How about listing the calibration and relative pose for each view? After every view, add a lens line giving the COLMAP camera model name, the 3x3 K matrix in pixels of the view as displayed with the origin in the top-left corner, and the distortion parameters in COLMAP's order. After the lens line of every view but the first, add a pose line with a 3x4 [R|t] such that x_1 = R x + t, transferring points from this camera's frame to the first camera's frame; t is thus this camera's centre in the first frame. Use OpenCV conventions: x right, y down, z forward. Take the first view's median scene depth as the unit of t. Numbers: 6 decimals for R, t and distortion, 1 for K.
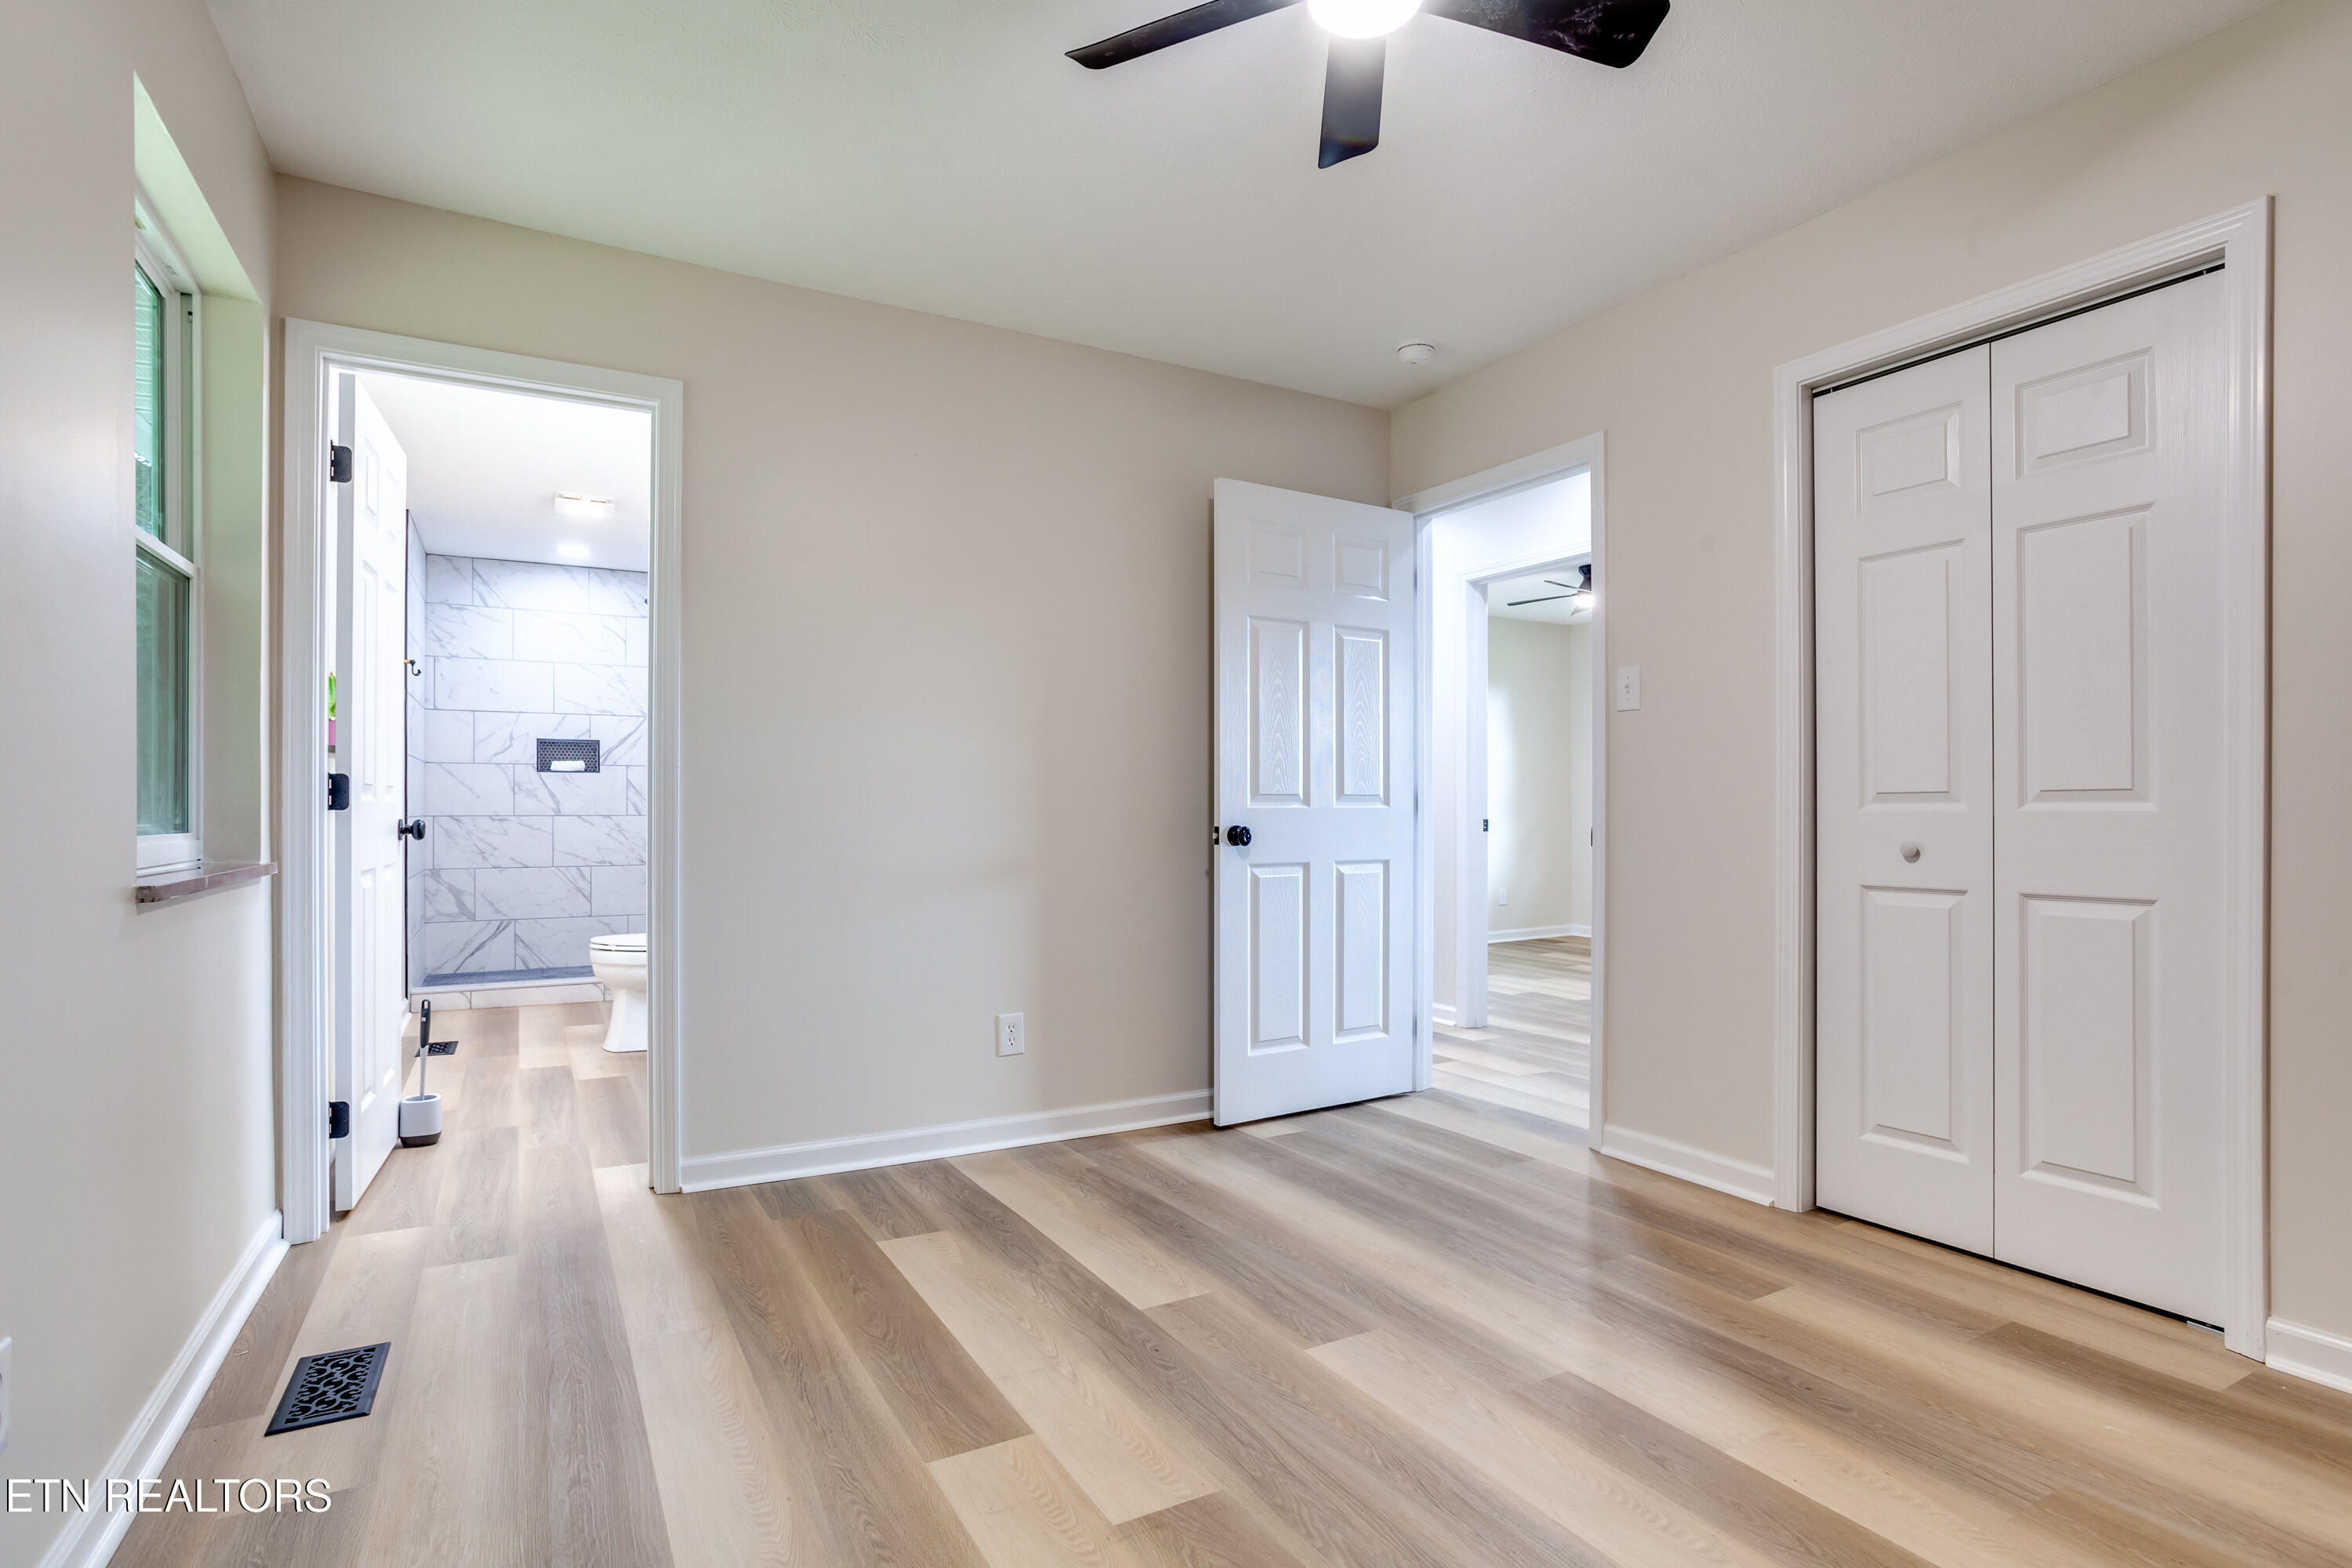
lens RADIAL K [[1174.2, 0, 1185.8], [0, 1174.2, 791.6], [0, 0, 1]] dist [-0.070814, 0.054016]
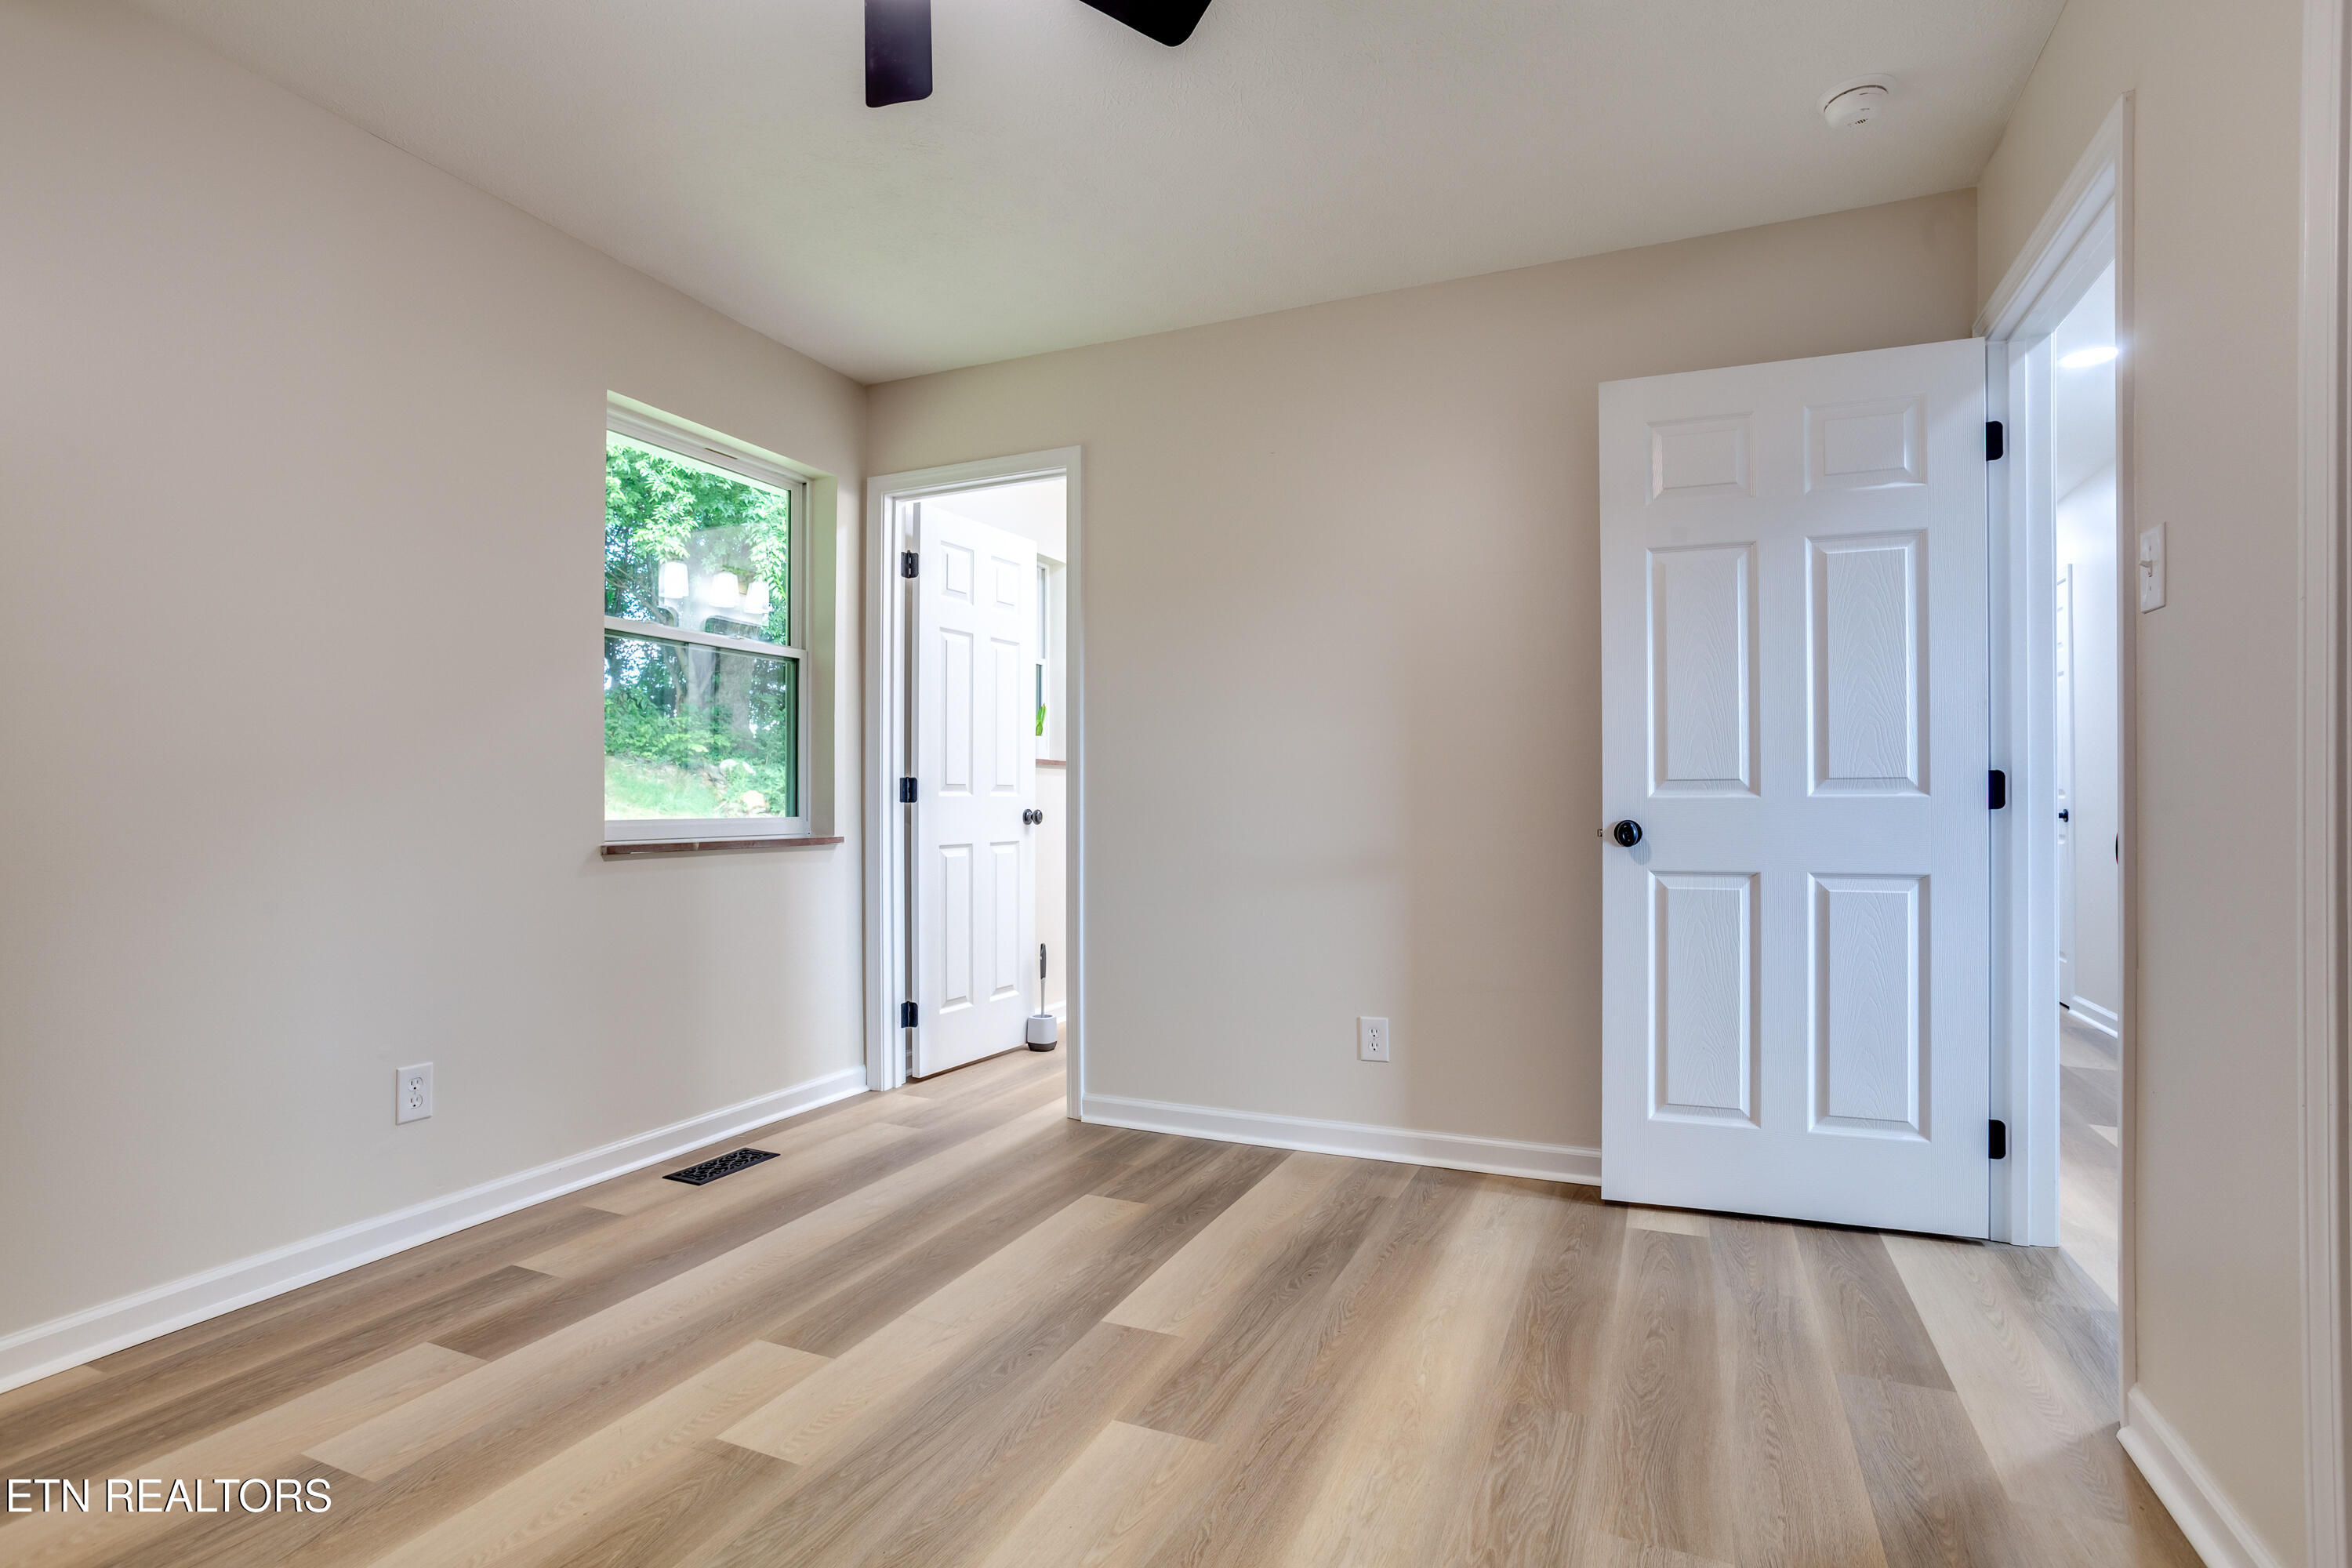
lens RADIAL K [[1144.7, 0, 1176.0], [0, 1144.7, 784.0], [0, 0, 1]] dist [-0.052289, 0.031988]
pose [[0.593851, -0.013940, -0.804454, 0.536073], [0.013791, 0.999879, -0.007145, 0.006526], [0.804457, -0.006851, 0.593972, 0.349822]]
